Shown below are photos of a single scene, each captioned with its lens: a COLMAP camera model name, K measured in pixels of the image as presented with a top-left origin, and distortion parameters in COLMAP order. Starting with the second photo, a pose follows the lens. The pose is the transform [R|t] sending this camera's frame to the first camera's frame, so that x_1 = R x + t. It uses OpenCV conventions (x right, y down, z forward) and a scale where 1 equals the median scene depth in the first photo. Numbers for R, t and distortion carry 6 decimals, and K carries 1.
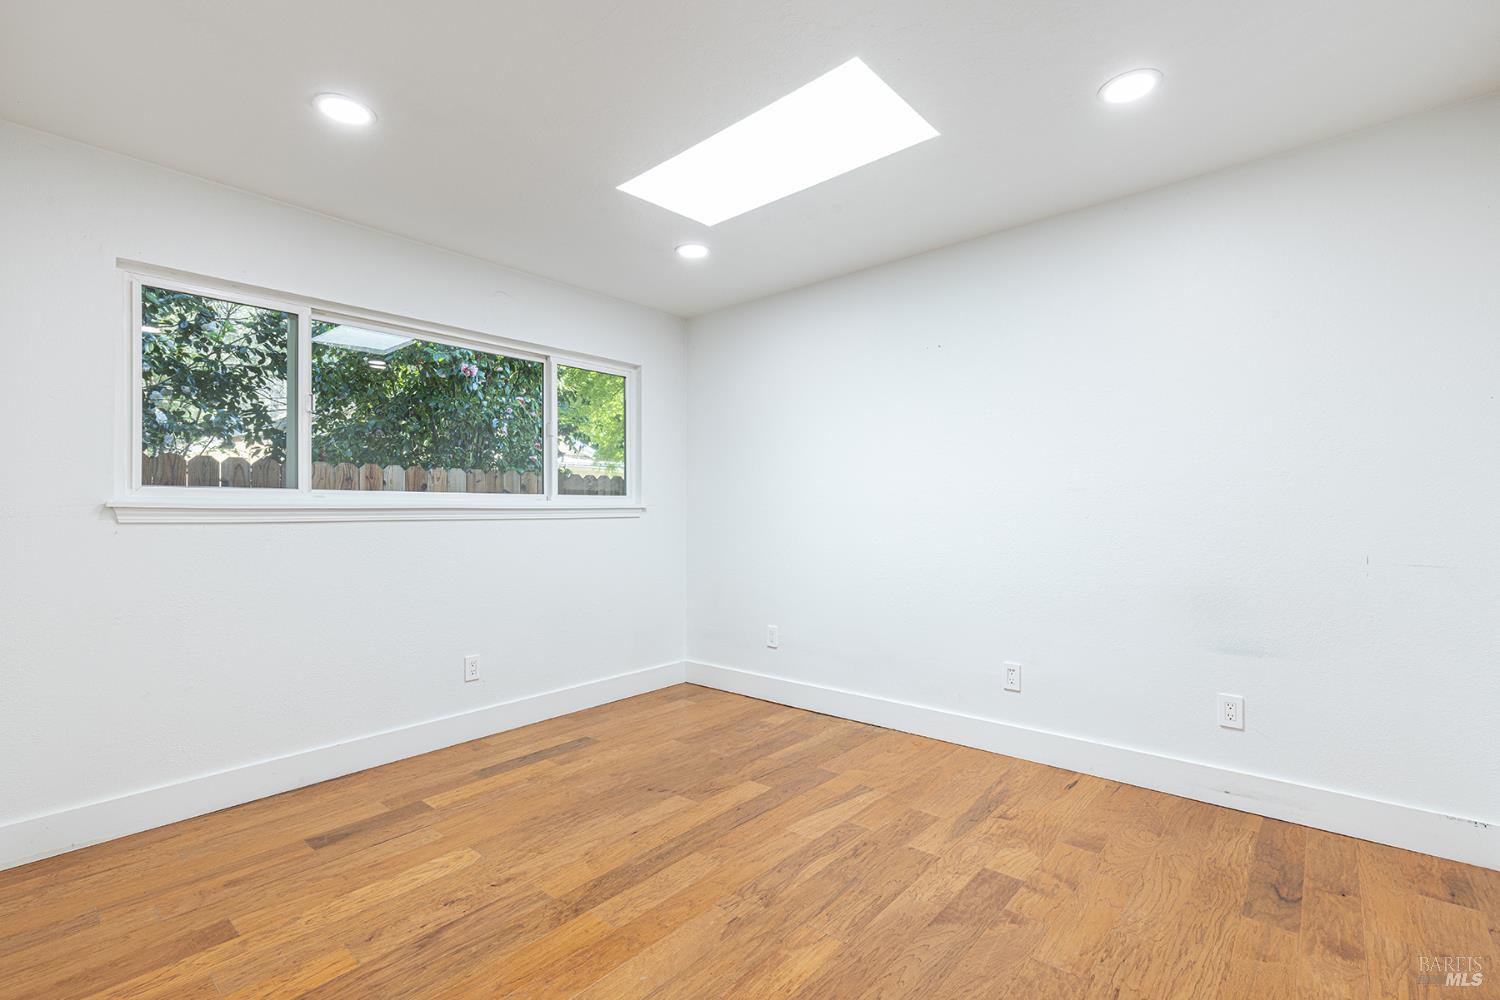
lens RADIAL K [[675.2, 0, 750.0], [0, 675.2, 500.0], [0, 0, 1]] dist [0.003066, 0.000188]
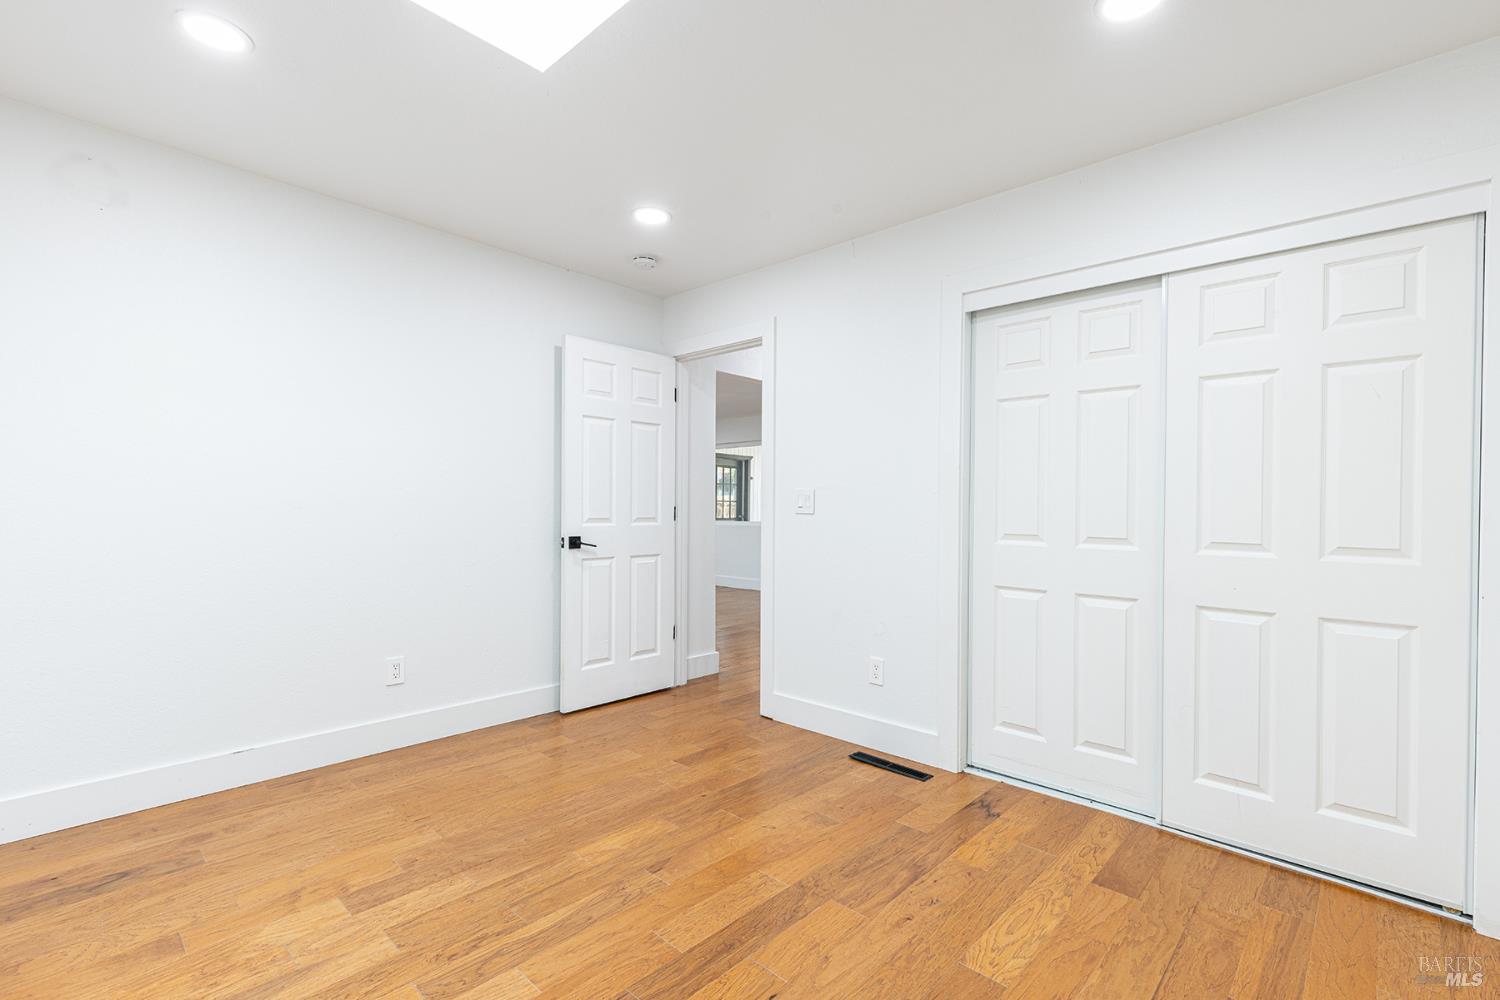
lens RADIAL K [[675.2, 0, 750.0], [0, 675.2, 500.0], [0, 0, 1]] dist [0.003066, 0.000188]
pose [[-0.999173, -0.004663, 0.040402, -0.201325], [-0.005750, 0.999624, -0.026820, 0.034864], [-0.040262, -0.027030, -0.998823, 1.933689]]
